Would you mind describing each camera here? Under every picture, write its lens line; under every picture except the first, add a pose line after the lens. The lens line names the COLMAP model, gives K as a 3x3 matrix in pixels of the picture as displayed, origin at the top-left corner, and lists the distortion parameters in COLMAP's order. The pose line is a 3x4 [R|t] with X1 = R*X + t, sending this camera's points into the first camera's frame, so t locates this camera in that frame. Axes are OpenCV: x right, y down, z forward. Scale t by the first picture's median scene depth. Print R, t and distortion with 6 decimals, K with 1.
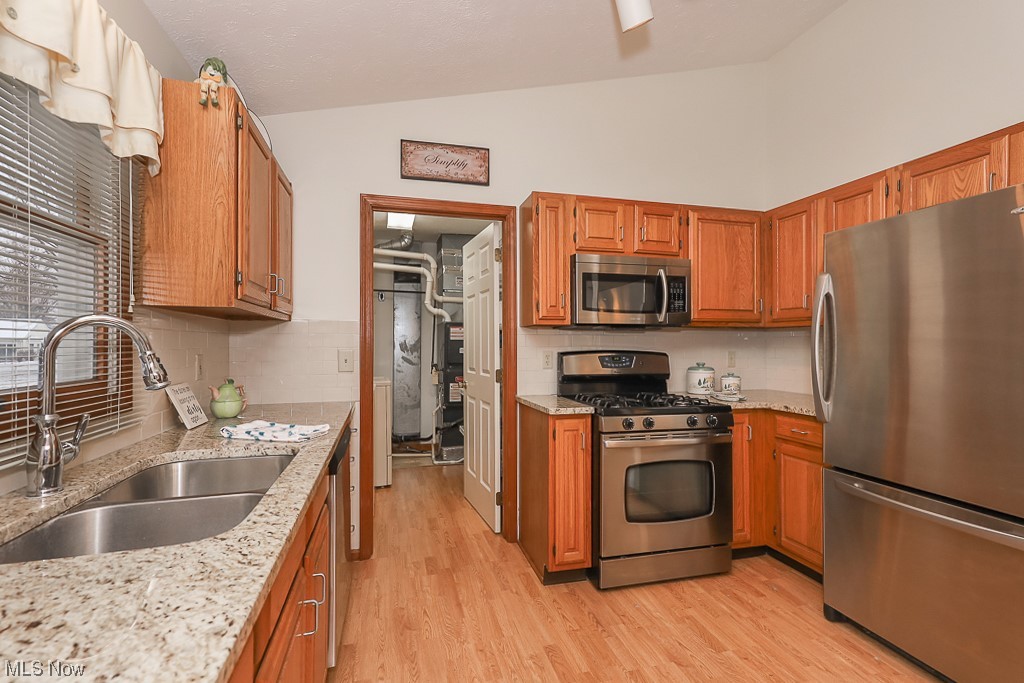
lens RADIAL K [[461.3, 0, 509.8], [0, 461.3, 339.1], [0, 0, 1]] dist [0.014710, 0.000859]
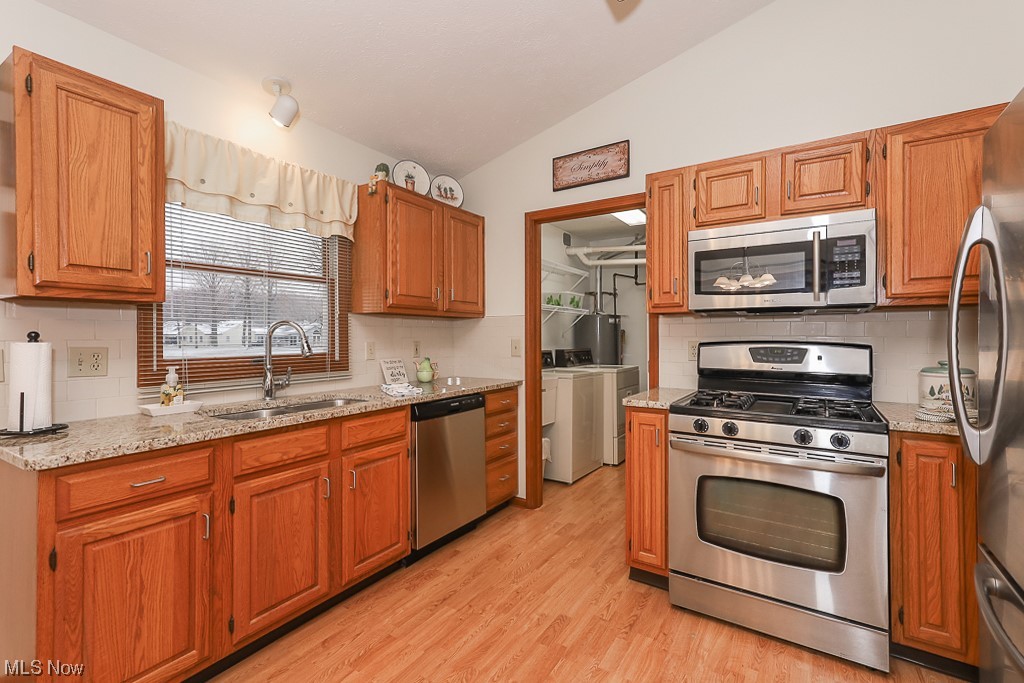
lens RADIAL K [[461.3, 0, 516.7], [0, 461.3, 333.8], [0, 0, 1]] dist [0.014710, 0.000859]
pose [[0.674397, -0.005728, -0.738347, 0.572896], [0.009967, 0.999949, 0.001347, 0.007578], [0.738302, -0.008267, 0.674420, 0.147751]]
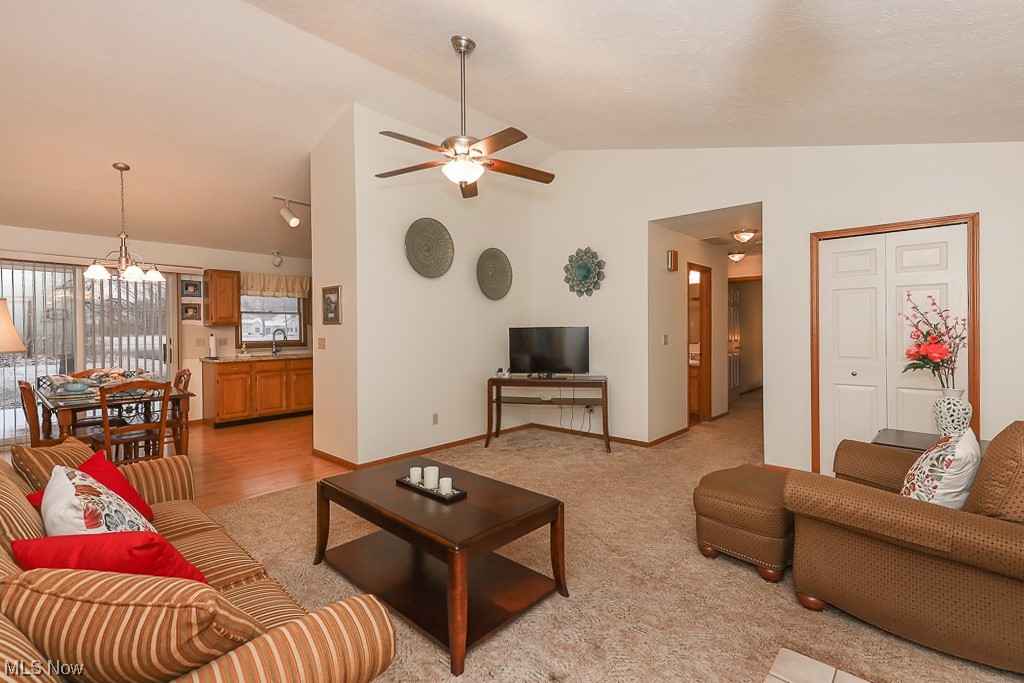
lens RADIAL K [[461.3, 0, 507.7], [0, 461.3, 333.9], [0, 0, 1]] dist [0.014710, 0.000859]
pose [[0.521232, 0.006820, -0.853388, 2.583917], [0.011252, 0.999826, 0.014862, -0.017130], [0.853341, -0.017349, 0.521064, 0.151635]]
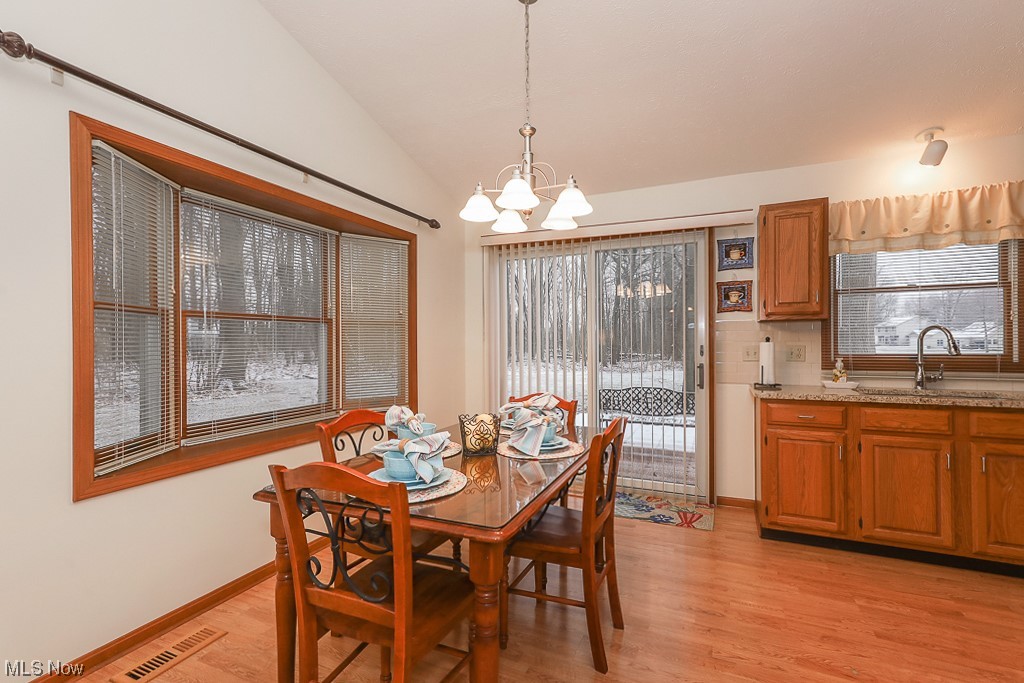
lens RADIAL K [[461.3, 0, 513.8], [0, 461.3, 345.7], [0, 0, 1]] dist [0.014710, 0.000859]
pose [[-0.632034, 0.004856, -0.774925, 1.073038], [0.010592, 0.999941, -0.002372, 0.017644], [0.774868, -0.009707, -0.632048, 0.344296]]
